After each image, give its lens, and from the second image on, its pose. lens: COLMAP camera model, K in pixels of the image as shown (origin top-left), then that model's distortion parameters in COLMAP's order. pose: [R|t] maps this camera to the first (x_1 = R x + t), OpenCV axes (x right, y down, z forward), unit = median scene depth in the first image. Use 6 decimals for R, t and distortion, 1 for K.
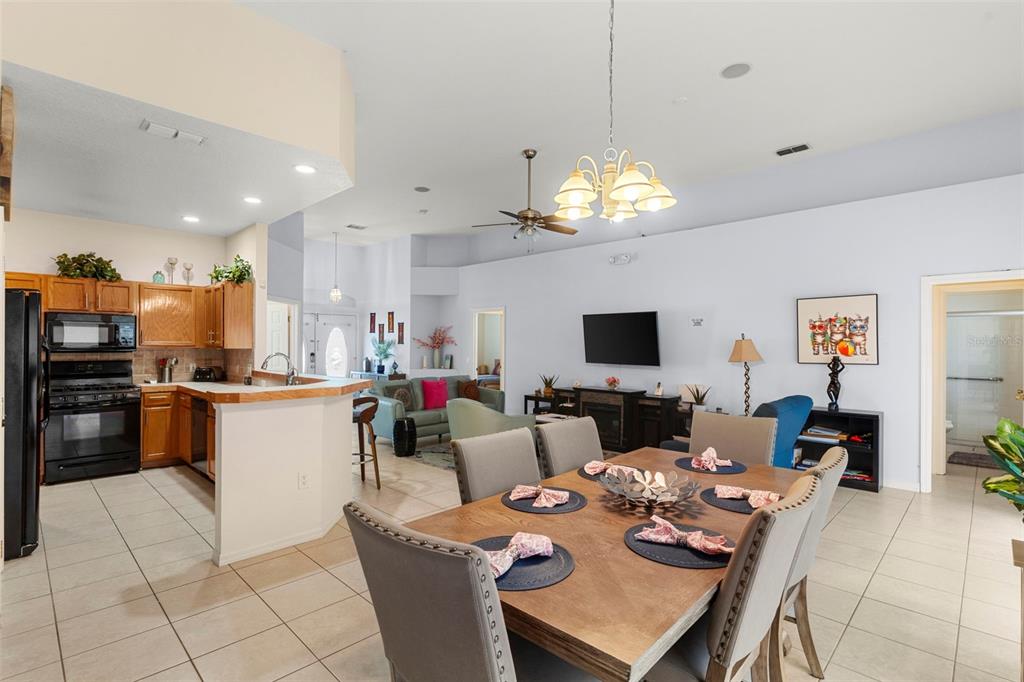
lens RADIAL K [[484.0, 0, 502.5], [0, 484.0, 341.9], [0, 0, 1]] dist [0.003928, 0.000627]
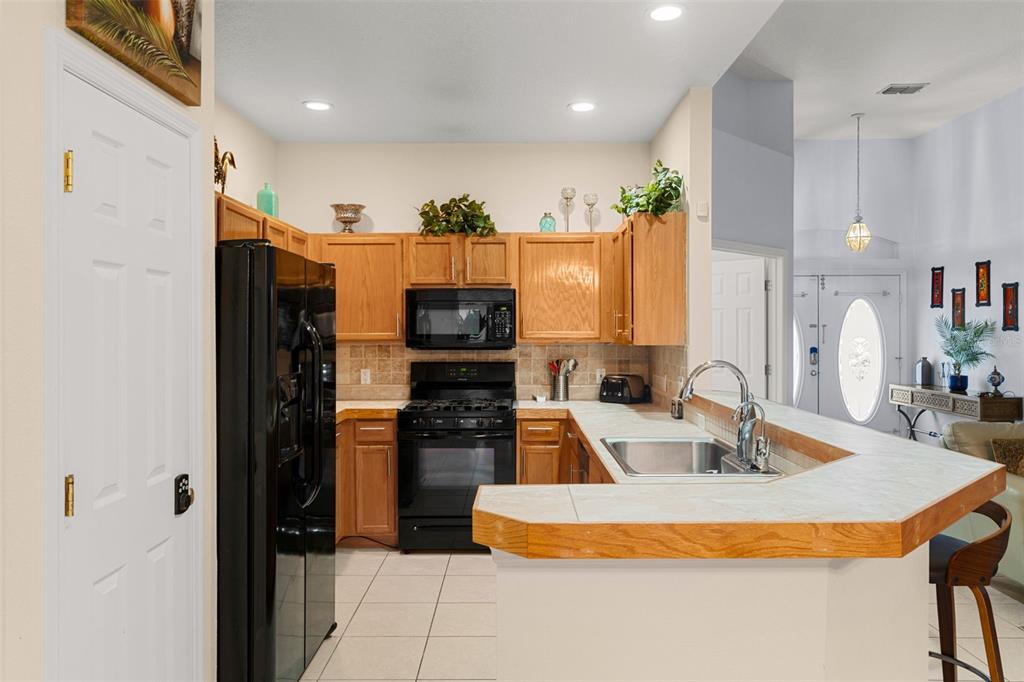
lens RADIAL K [[704.3, 0, 511.5], [0, 704.3, 332.2], [0, 0, 1]] dist [-0.017170, 0.012906]
pose [[0.705729, -0.001692, -0.708480, -0.119419], [0.009736, 0.999926, 0.007311, -0.005809], [0.708415, -0.012058, 0.705693, 0.330883]]
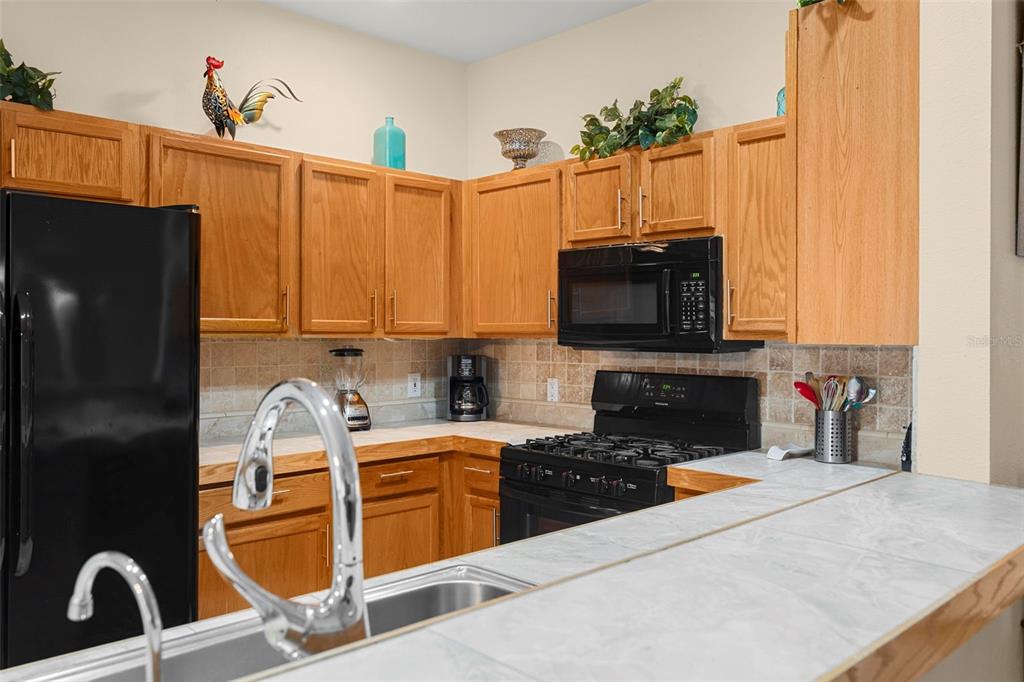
lens RADIAL K [[812.7, 0, 514.7], [0, 812.7, 340.7], [0, 0, 1]] dist [0.002744, 0.001996]
pose [[-0.016863, 0.007441, -0.999830, -0.198646], [0.002578, 0.999969, 0.007399, 0.008157], [0.999854, -0.002453, -0.016882, 0.774137]]
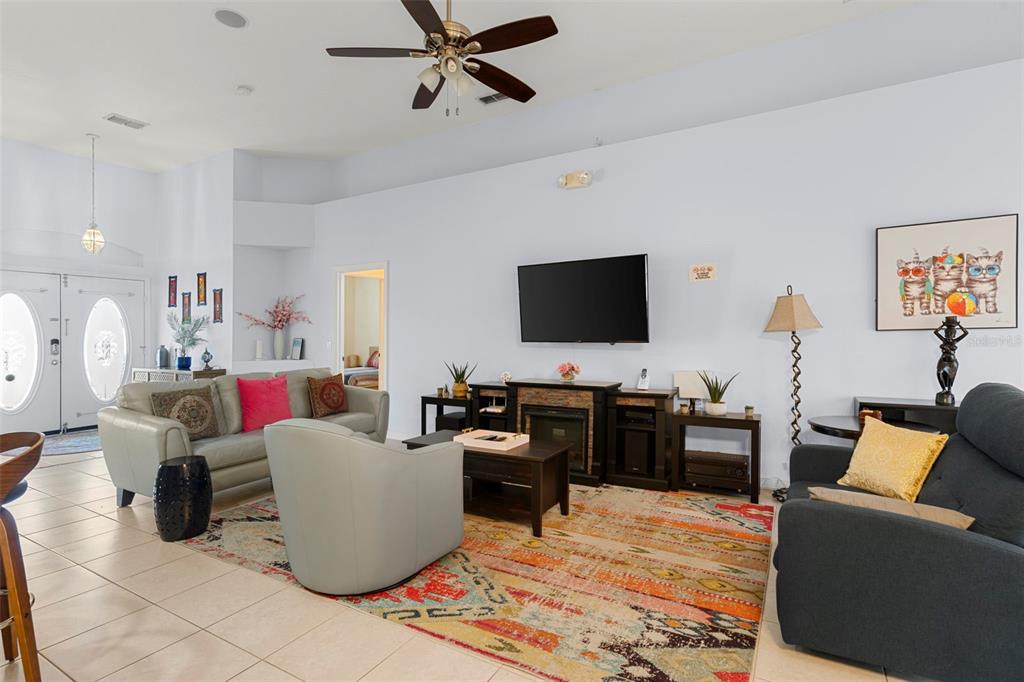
lens RADIAL K [[499.9, 0, 509.5], [0, 499.9, 333.9], [0, 0, 1]] dist [-0.004832, 0.000611]
pose [[0.966788, -0.011180, 0.255335, -0.012749], [0.011324, 0.999935, 0.000909, 0.036195], [-0.255328, 0.002013, 0.966852, 0.430492]]
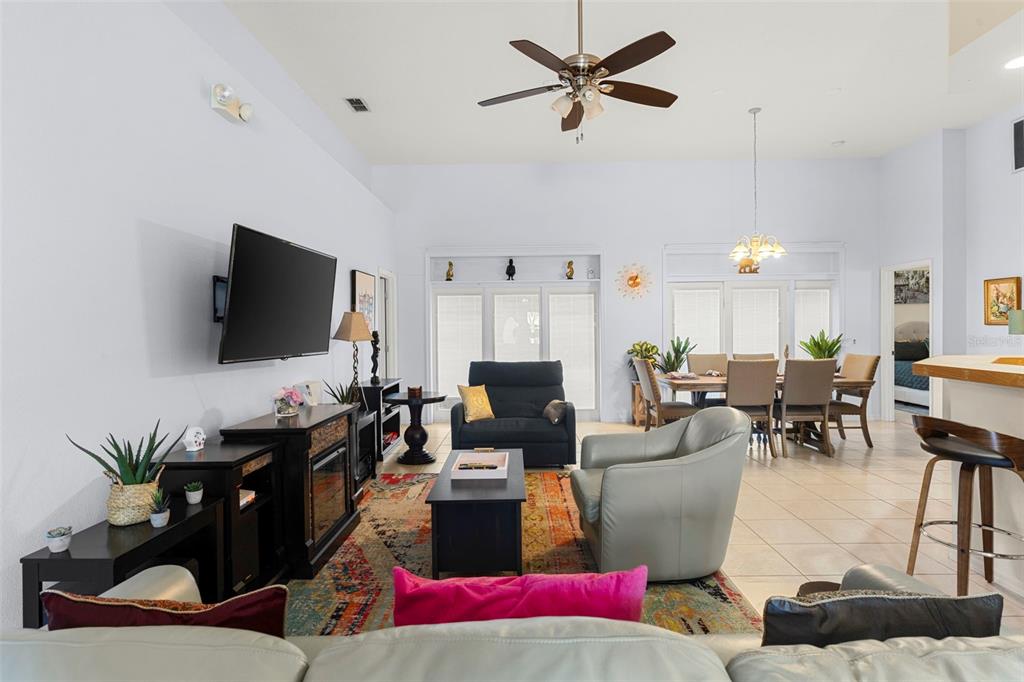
lens RADIAL K [[523.1, 0, 532.0], [0, 523.1, 332.0], [0, 0, 1]] dist [0.001615, -0.000776]
pose [[-0.717245, -0.005049, 0.696803, -0.274621], [0.003324, 0.999938, 0.010667, 0.018893], [-0.696813, 0.009967, -0.717184, 1.284141]]
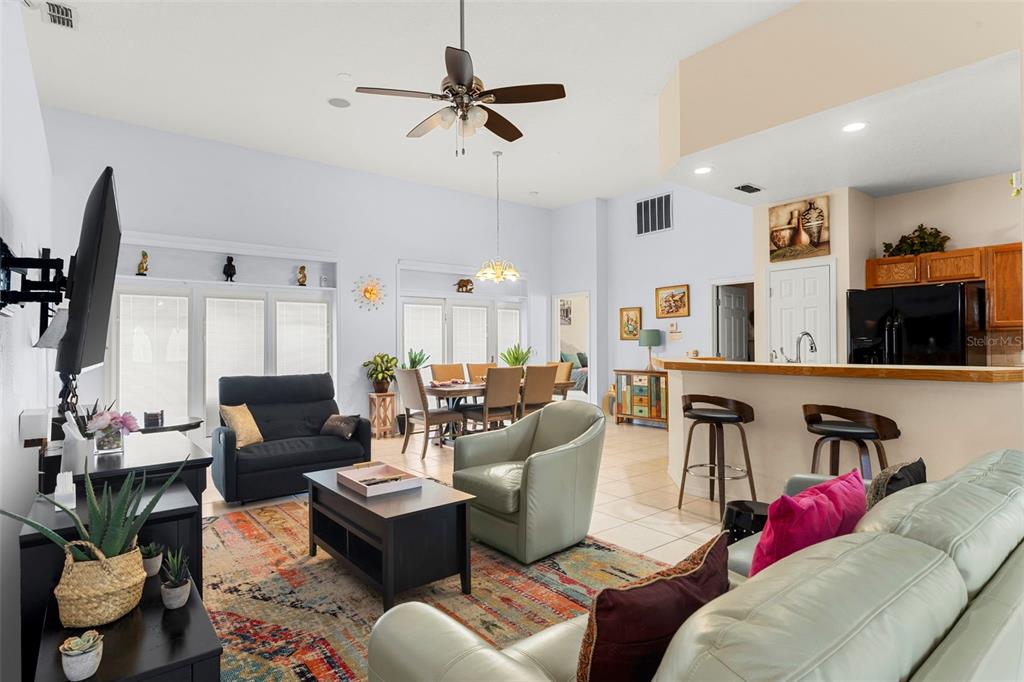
lens RADIAL K [[523.1, 0, 519.3], [0, 523.1, 340.1], [0, 0, 1]] dist [0.001615, -0.000776]
pose [[-0.995532, -0.003080, 0.094372, -0.059453], [-0.003771, 0.999967, -0.007140, 0.030786], [-0.094347, -0.007464, -0.995511, 1.408955]]
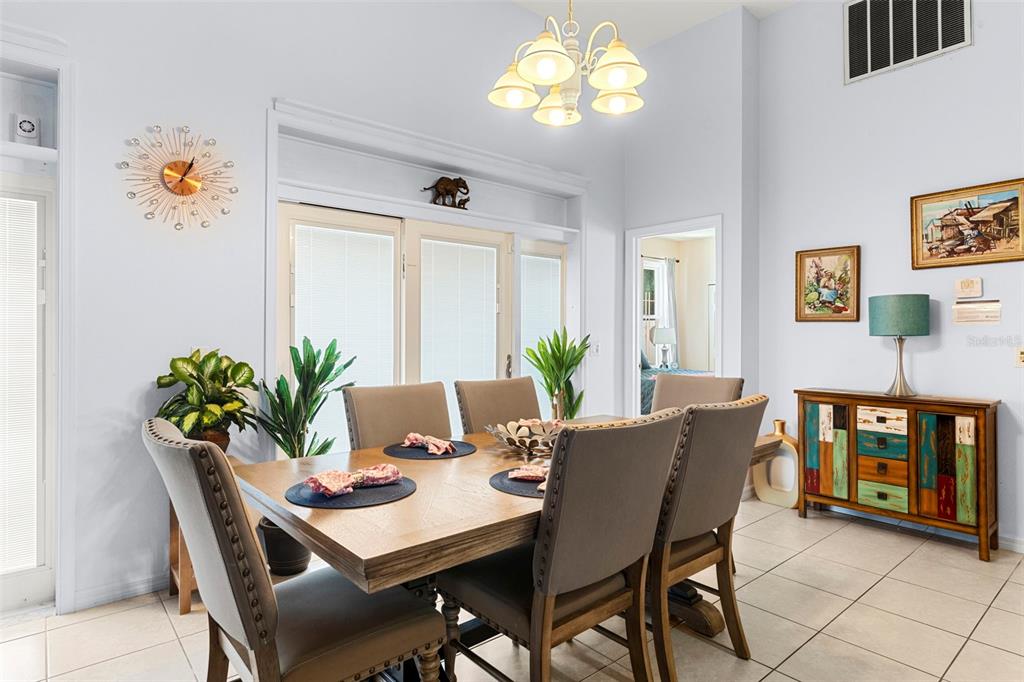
lens RADIAL K [[577.8, 0, 508.3], [0, 577.8, 338.0], [0, 0, 1]] dist [-0.004010, -0.000494]
pose [[-0.995850, -0.012041, 0.090211, 0.086409], [-0.011333, 0.999901, 0.008359, 0.037142], [-0.090303, 0.007302, -0.995888, 0.700749]]
